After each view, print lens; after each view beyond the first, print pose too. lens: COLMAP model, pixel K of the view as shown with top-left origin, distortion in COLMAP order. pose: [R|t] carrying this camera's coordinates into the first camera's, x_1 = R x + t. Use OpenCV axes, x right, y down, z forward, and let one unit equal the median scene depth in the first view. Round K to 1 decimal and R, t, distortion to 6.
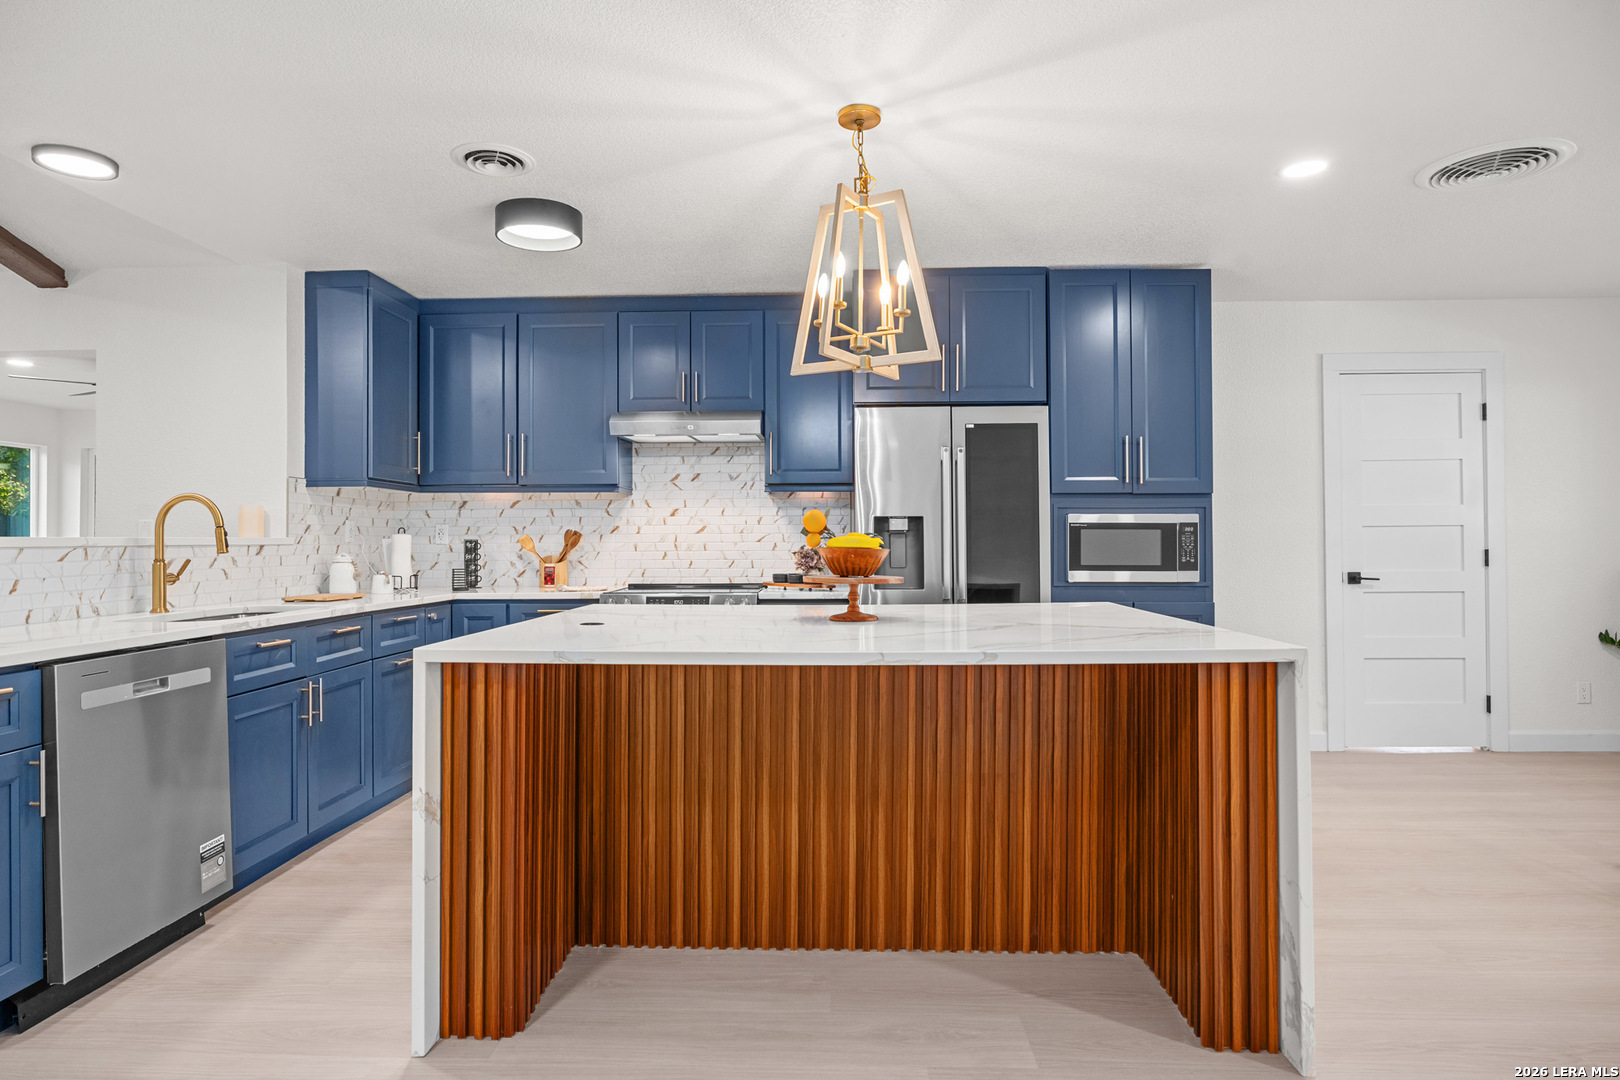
lens RADIAL K [[896.0, 0, 802.7], [0, 896.0, 529.1], [0, 0, 1]] dist [-0.014575, 0.009263]
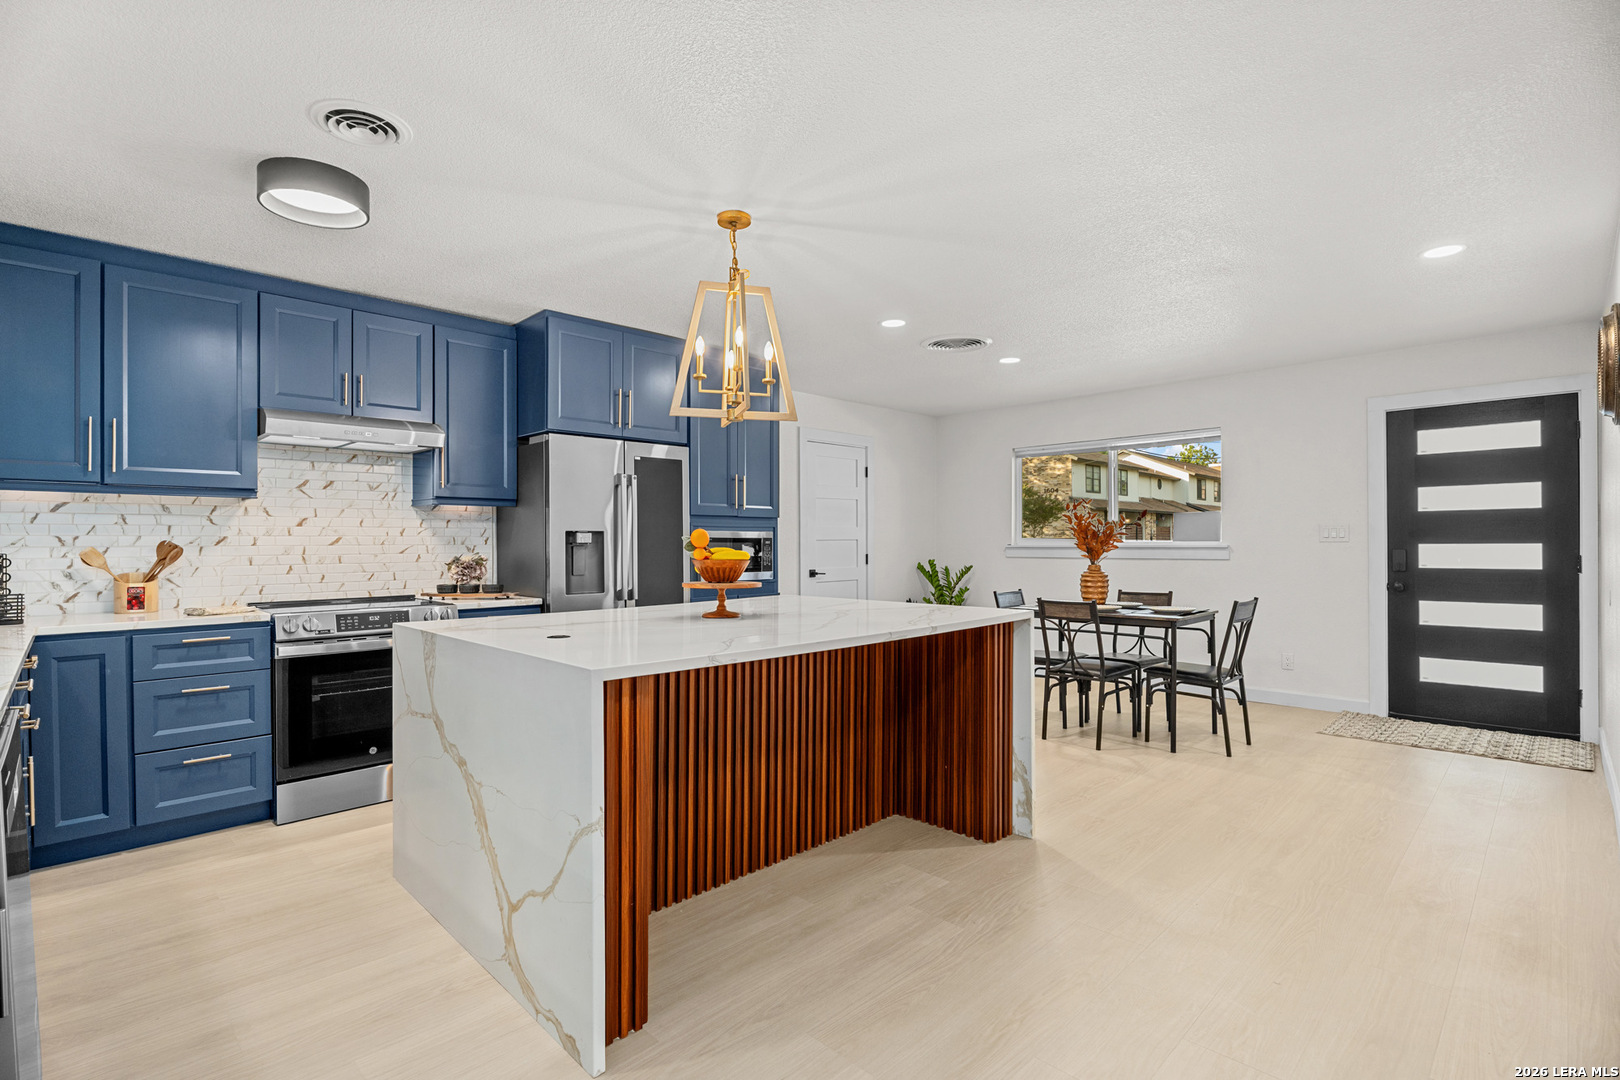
lens RADIAL K [[760.1, 0, 795.9], [0, 760.1, 543.2], [0, 0, 1]] dist [-0.011931, -0.000567]
pose [[0.687095, 0.000211, 0.726568, -0.416827], [-0.006488, 0.999962, 0.005844, -0.005719], [-0.726539, -0.008729, 0.687070, 0.121264]]
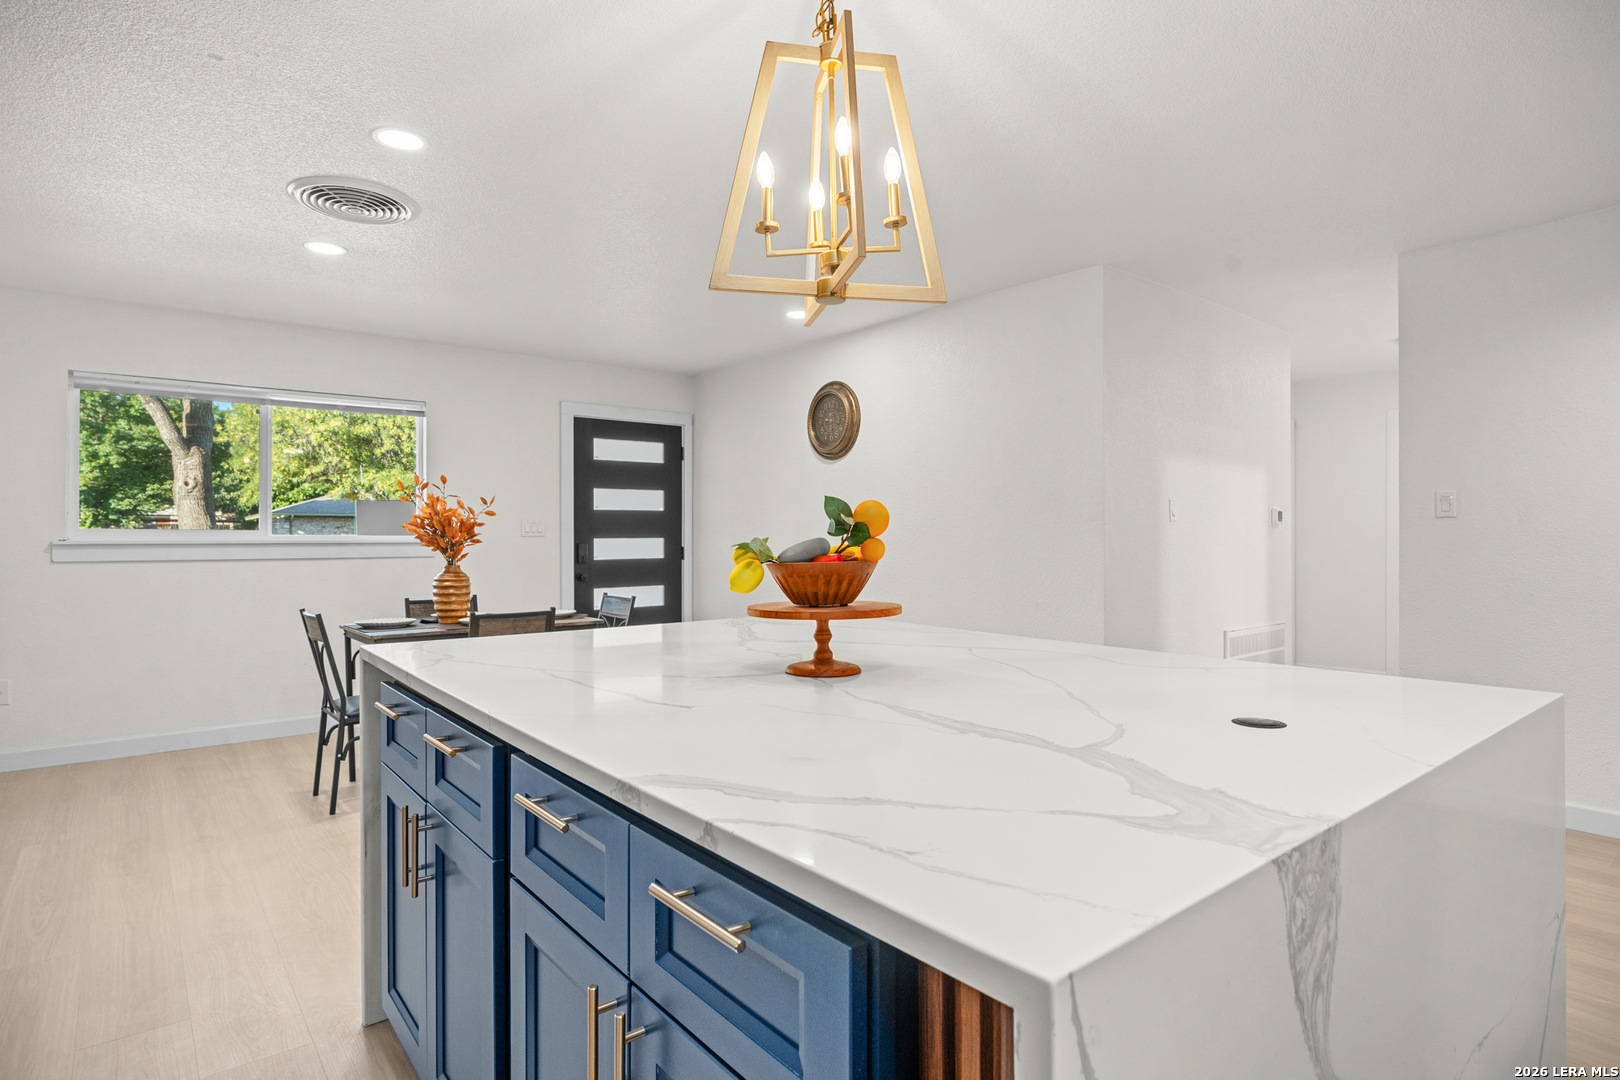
lens RADIAL K [[841.1, 0, 804.5], [0, 841.1, 535.4], [0, 0, 1]] dist [-0.013358, -0.000084]
pose [[-0.659623, 0.005633, 0.751575, -0.253853], [-0.005113, 0.999915, -0.011981, 0.006817], [-0.751579, -0.011746, -0.659539, 0.897830]]
